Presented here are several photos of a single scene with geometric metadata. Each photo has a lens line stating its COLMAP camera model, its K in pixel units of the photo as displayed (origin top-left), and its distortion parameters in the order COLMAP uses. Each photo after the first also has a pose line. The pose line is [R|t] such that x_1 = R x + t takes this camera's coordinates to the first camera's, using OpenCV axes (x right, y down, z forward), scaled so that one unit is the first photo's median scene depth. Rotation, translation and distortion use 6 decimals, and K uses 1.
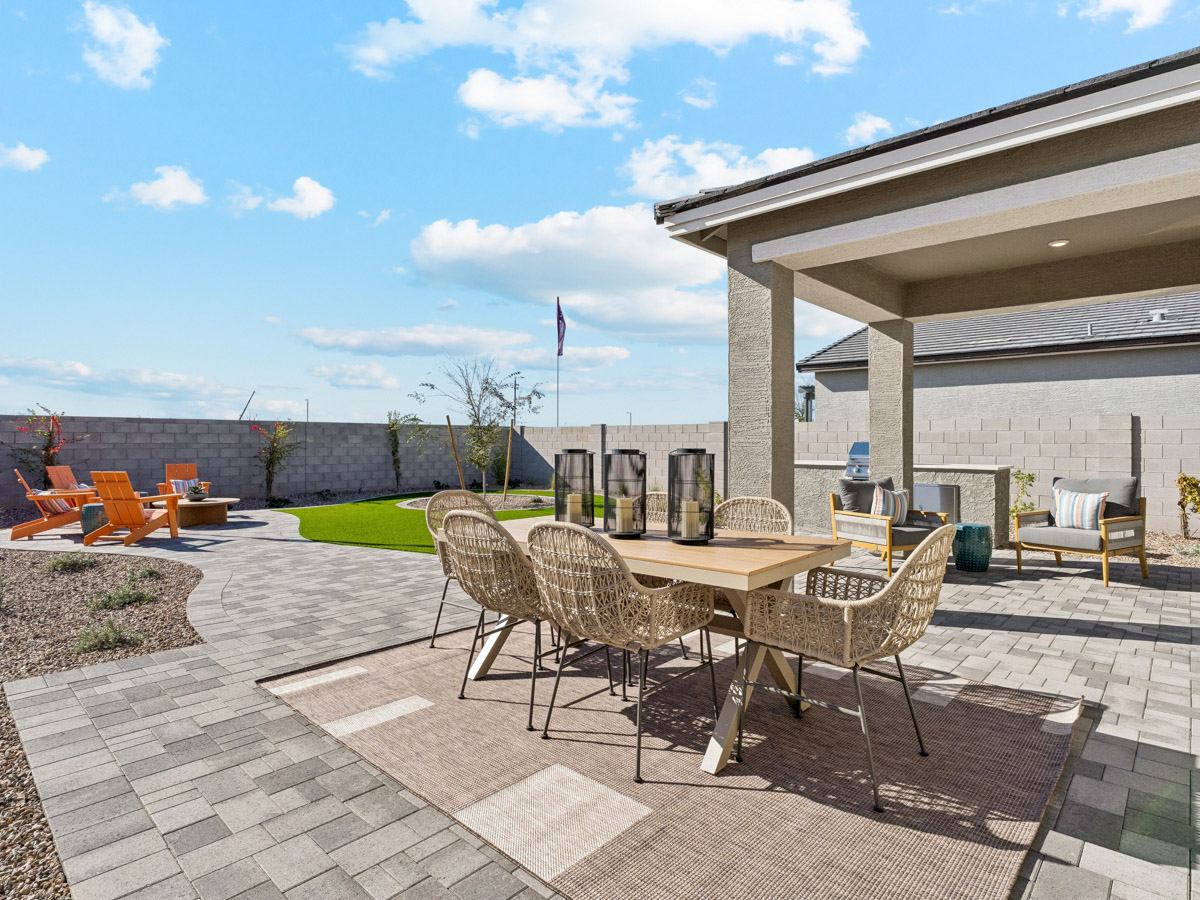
lens RADIAL K [[640.3, 0, 598.8], [0, 640.3, 438.5], [0, 0, 1]] dist [0.006297, -0.000805]
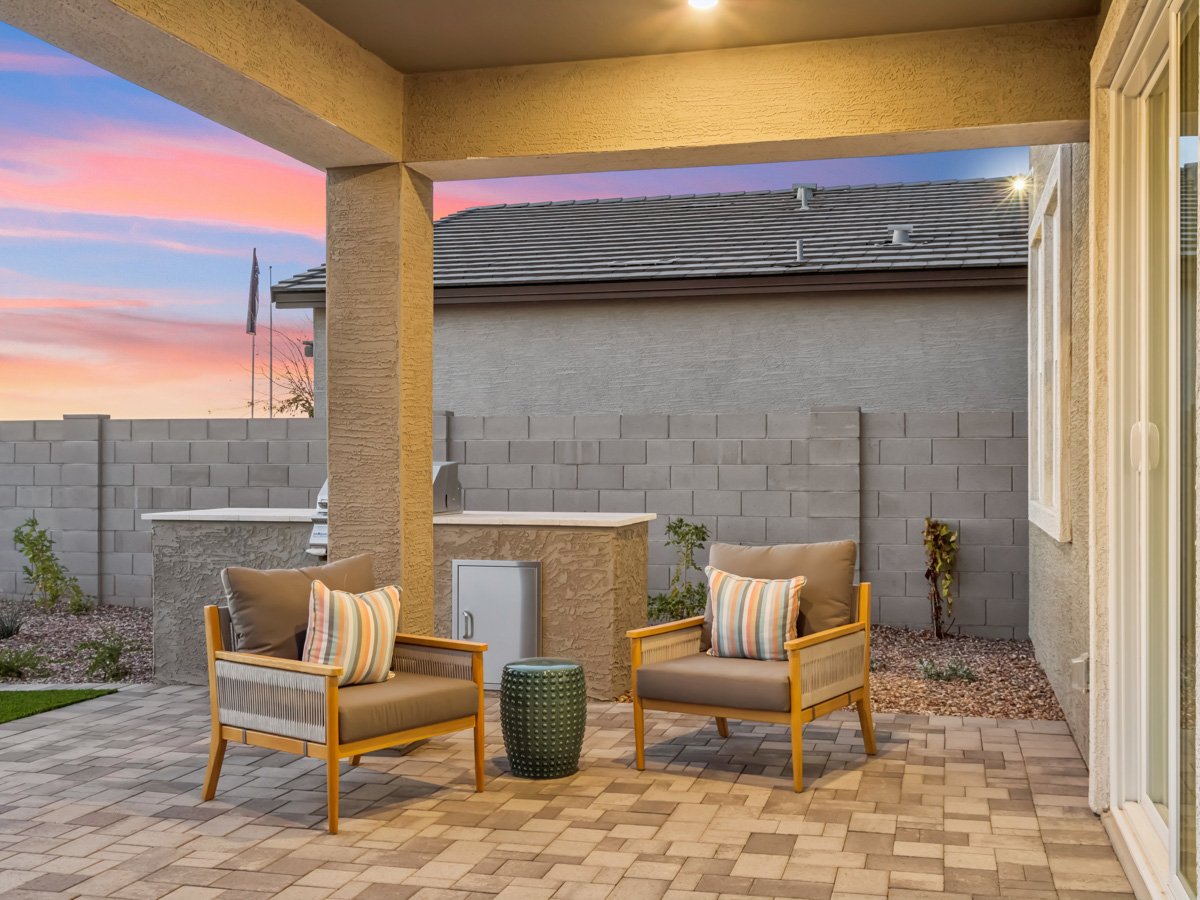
lens RADIAL K [[1248.6, 0, 600.3], [0, 1248.6, 451.9], [0, 0, 1]] dist [0.025692, 0.000000]
pose [[0.889598, -0.002258, 0.456739, 0.203993], [0.003135, 0.999994, -0.001163, -0.001575], [-0.456734, 0.002467, 0.889600, 0.219250]]
